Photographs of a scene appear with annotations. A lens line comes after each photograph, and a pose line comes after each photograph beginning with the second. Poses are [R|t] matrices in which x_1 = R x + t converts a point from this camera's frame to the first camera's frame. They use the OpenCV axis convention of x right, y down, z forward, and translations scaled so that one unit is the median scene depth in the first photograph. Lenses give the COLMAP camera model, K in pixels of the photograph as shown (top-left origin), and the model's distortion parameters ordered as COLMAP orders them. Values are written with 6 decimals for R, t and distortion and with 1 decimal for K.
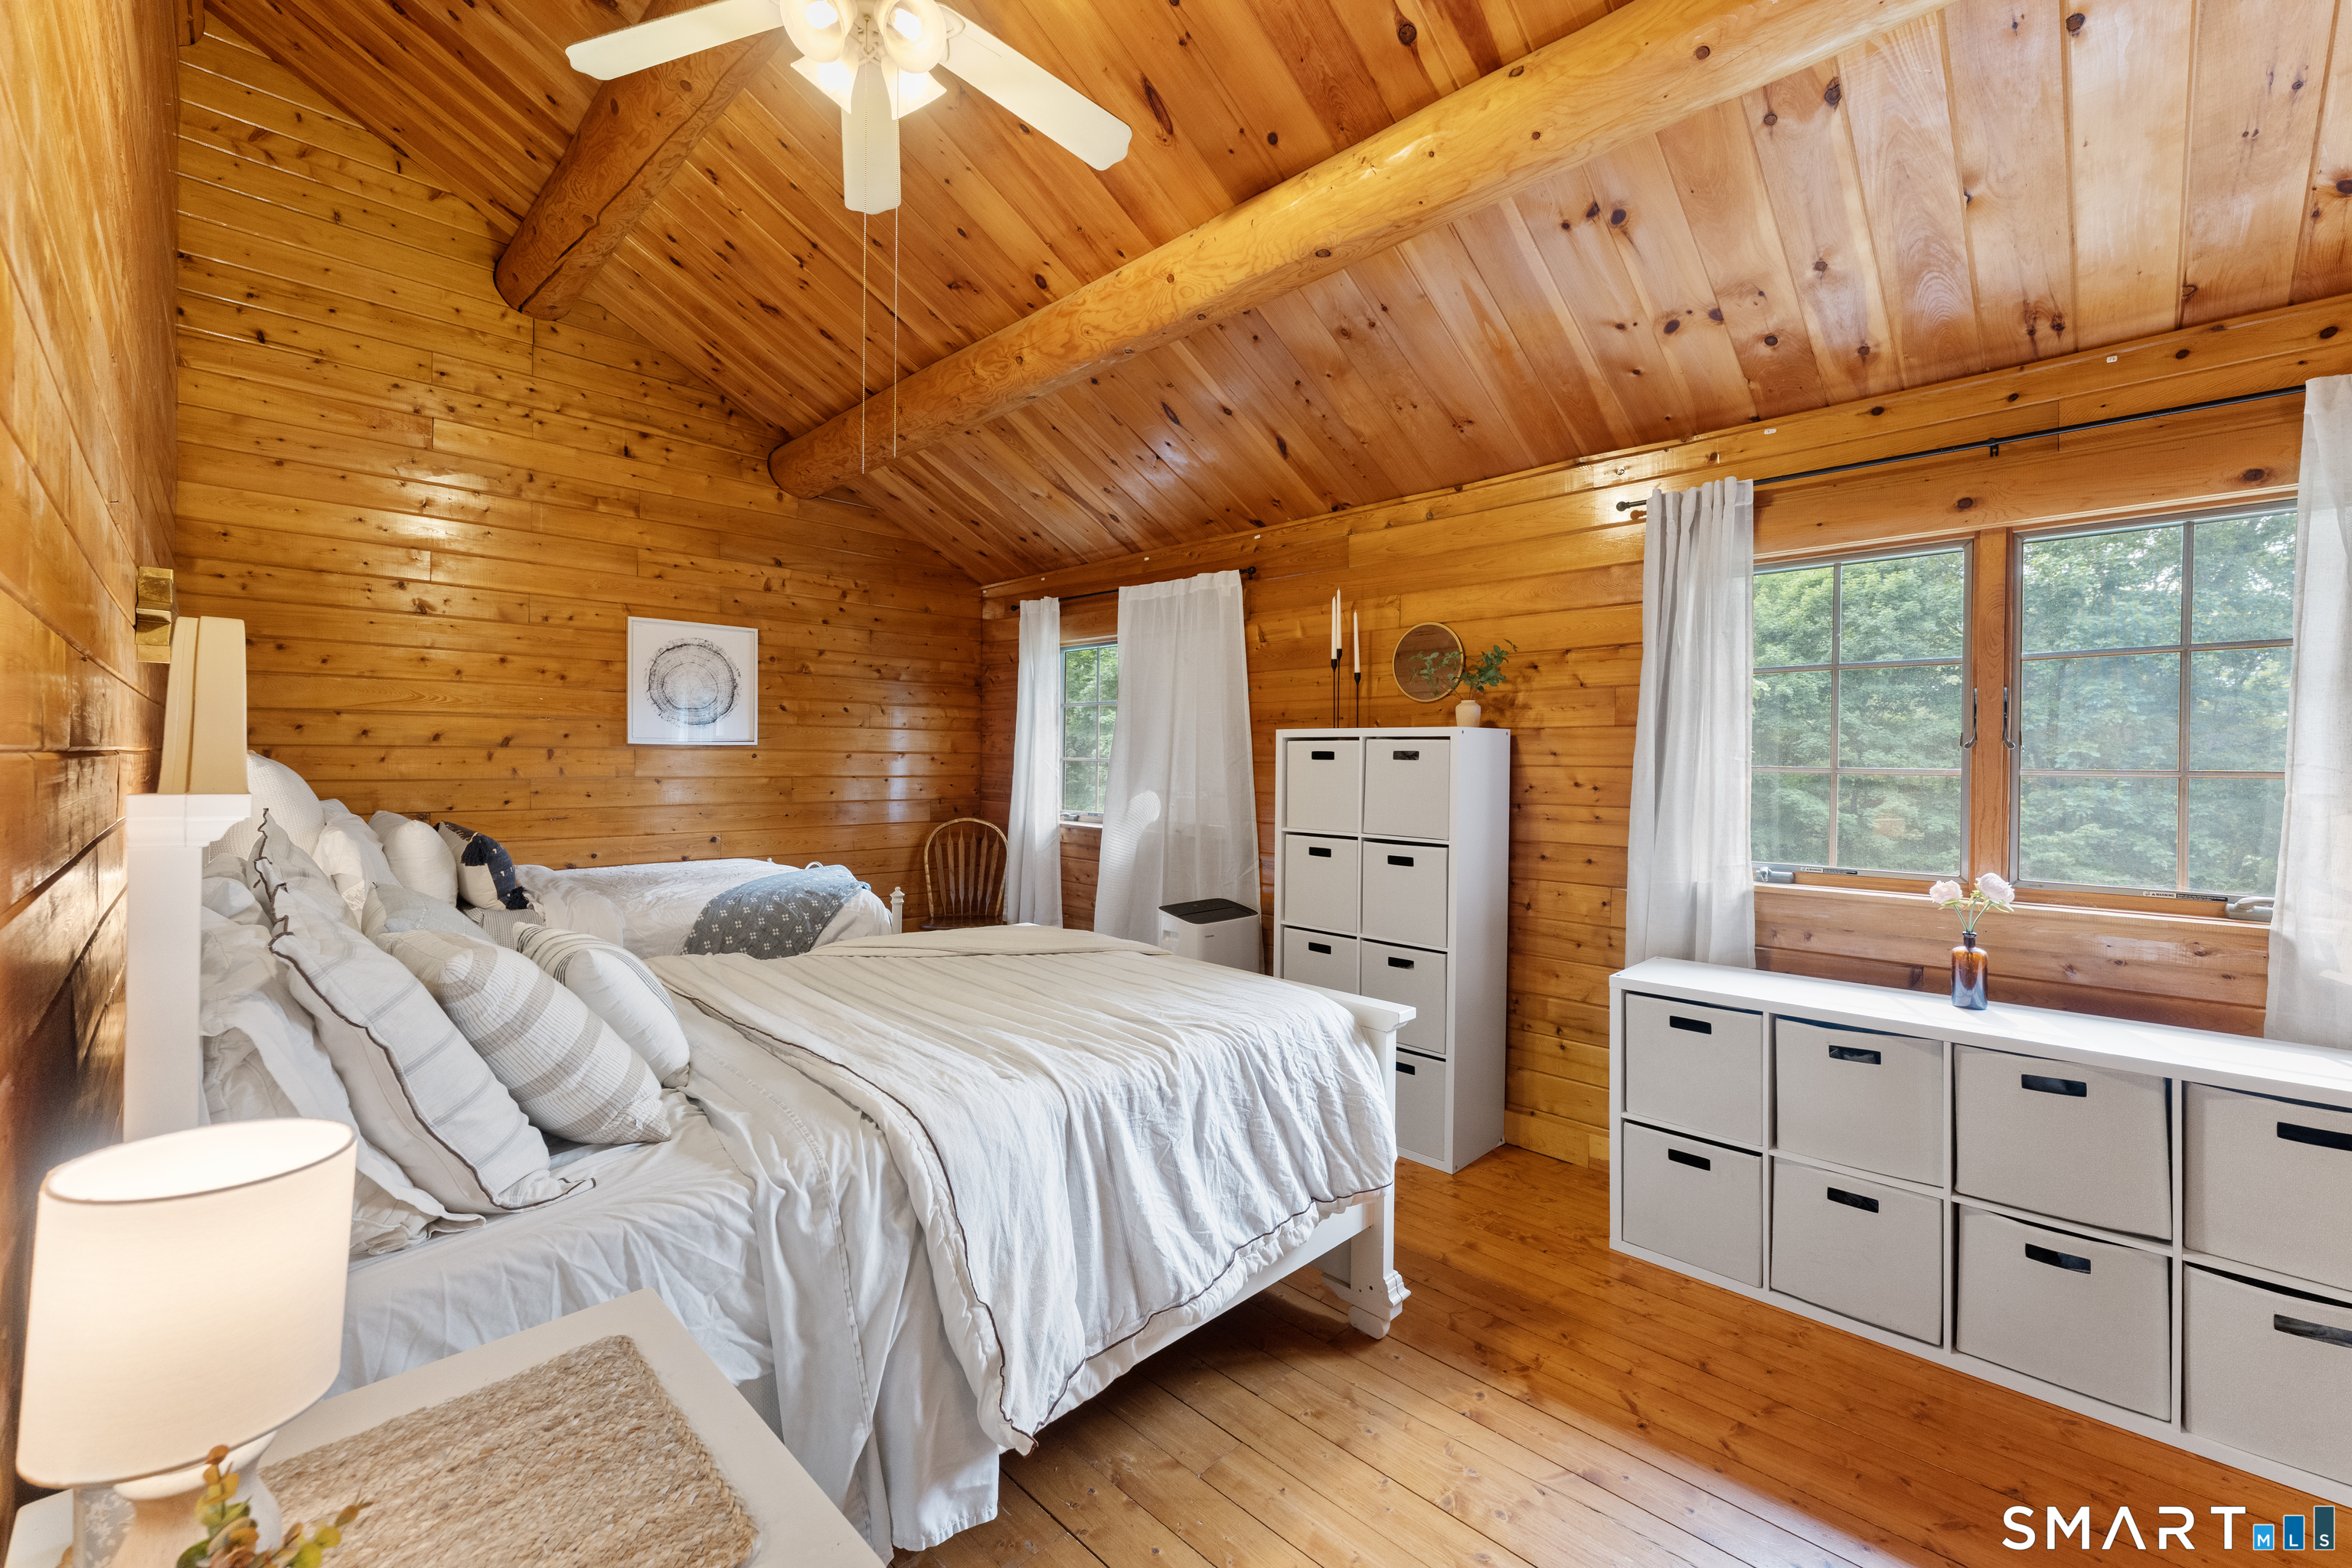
lens RADIAL K [[942.9, 0, 1183.7], [0, 942.9, 763.3], [0, 0, 1]] dist [0.000083, -0.000053]
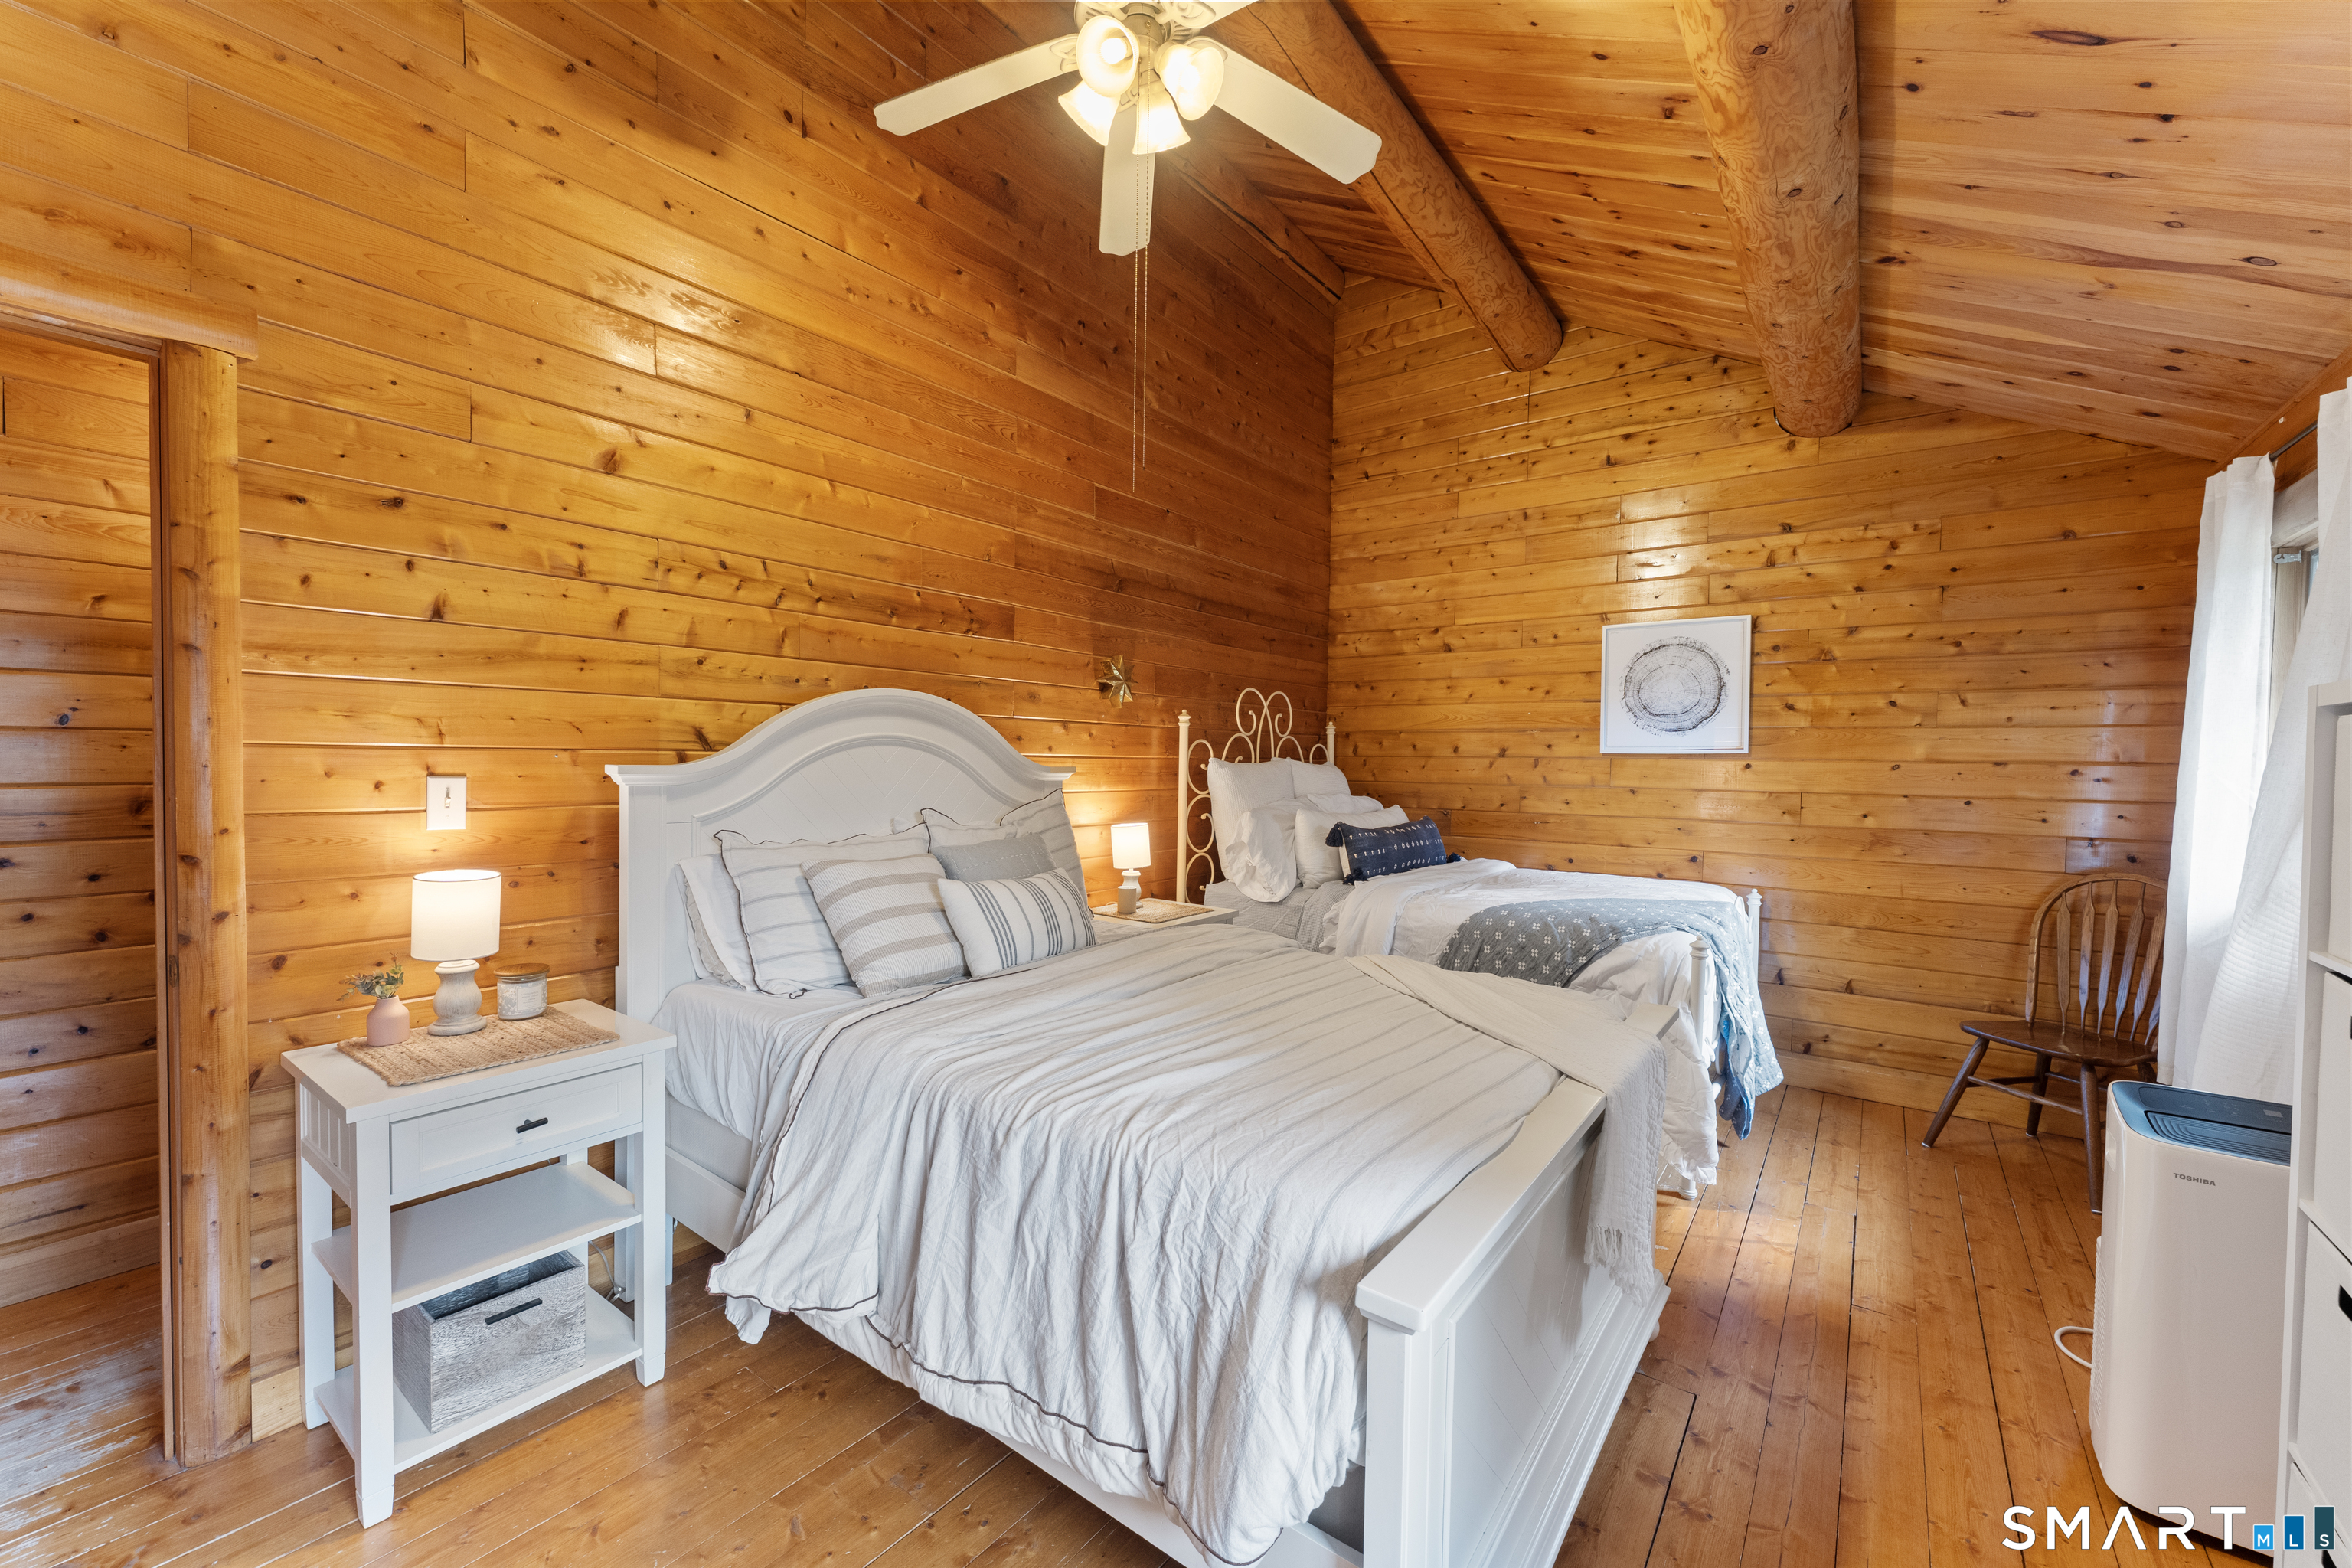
lens RADIAL K [[942.9, 0, 1184.7], [0, 942.9, 787.1], [0, 0, 1]] dist [0.000083, -0.000053]
pose [[0.139558, 0.020394, -0.990004, 0.326314], [-0.017431, 0.999684, 0.018136, 0.004500], [0.990061, 0.014726, 0.139869, 0.405193]]
